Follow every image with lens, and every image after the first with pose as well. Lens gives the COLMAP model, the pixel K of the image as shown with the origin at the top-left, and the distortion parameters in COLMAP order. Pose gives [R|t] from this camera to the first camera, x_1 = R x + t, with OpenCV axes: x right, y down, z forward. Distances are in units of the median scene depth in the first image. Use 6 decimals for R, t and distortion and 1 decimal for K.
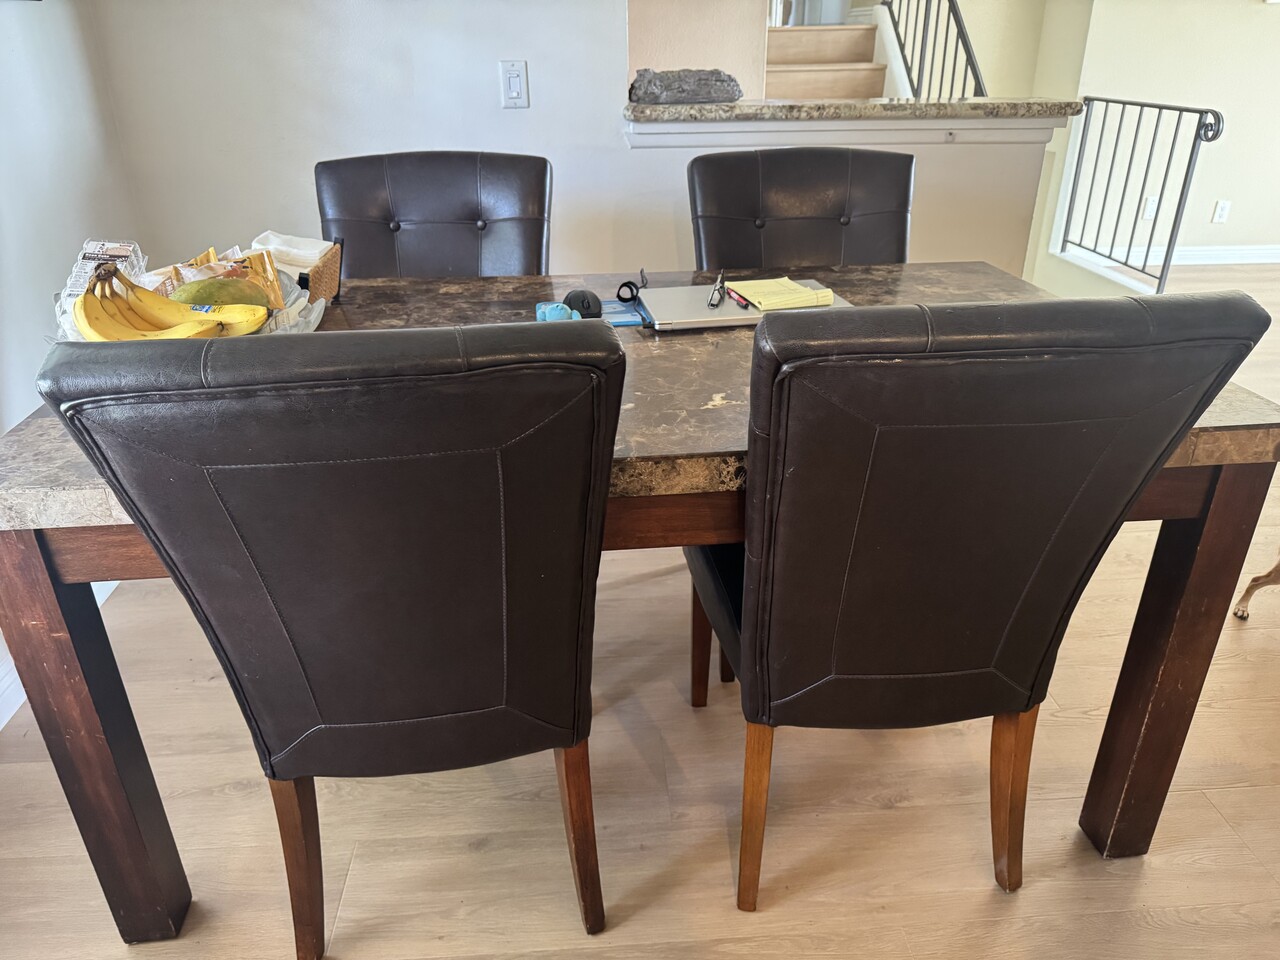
lens RADIAL K [[923.9, 0, 640.0], [0, 923.9, 480.0], [0, 0, 1]] dist [0.115021, -0.207586]
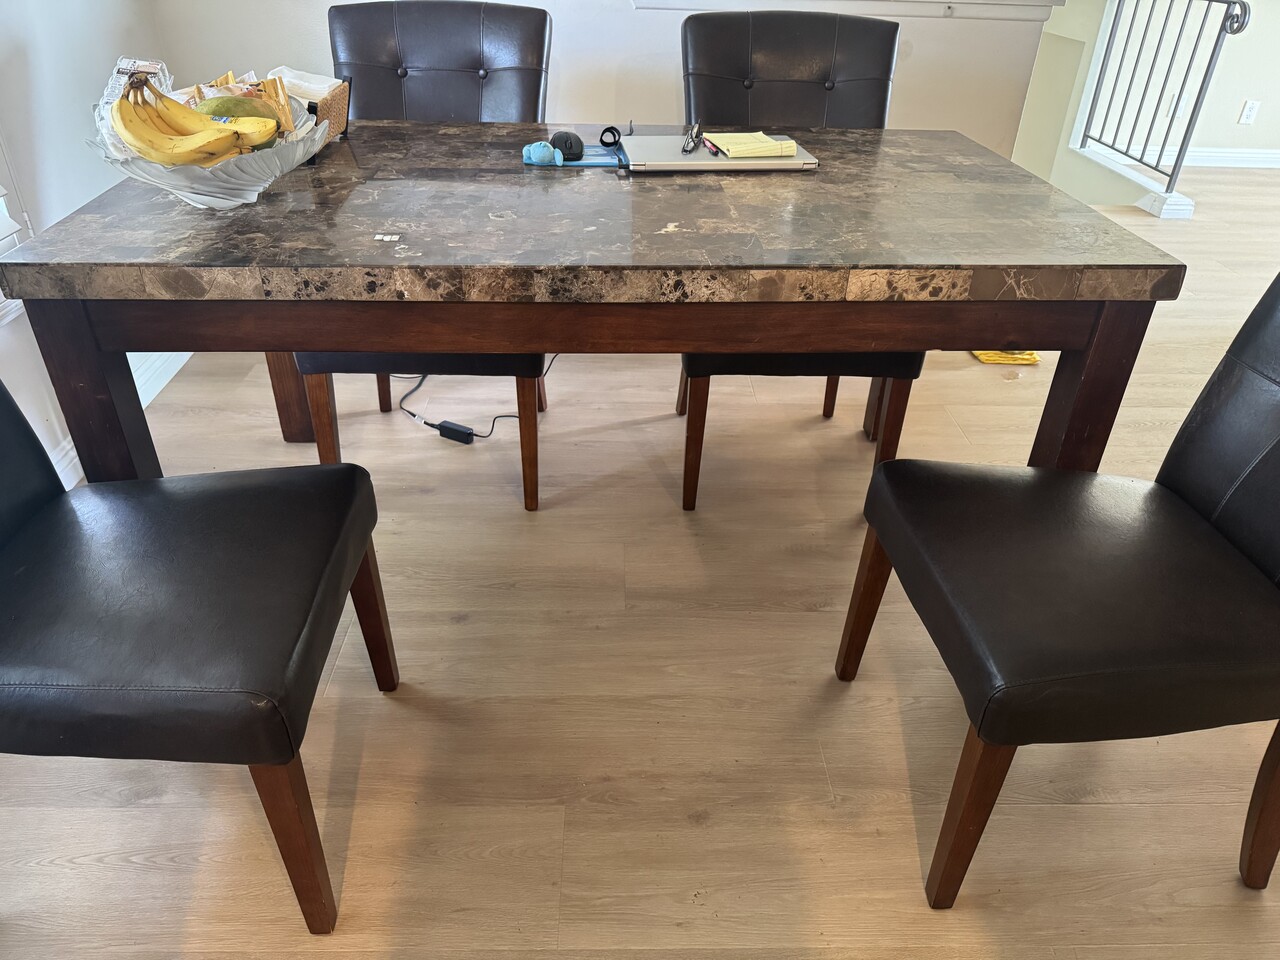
lens RADIAL K [[921.1, 0, 635.2], [0, 921.1, 486.0], [0, 0, 1]] dist [0.040493, -0.068056]
pose [[0.998392, 0.052078, -0.022387, 0.063794], [-0.049058, 0.991677, 0.119040, 0.072611], [0.028400, -0.117751, 0.992637, -0.118104]]
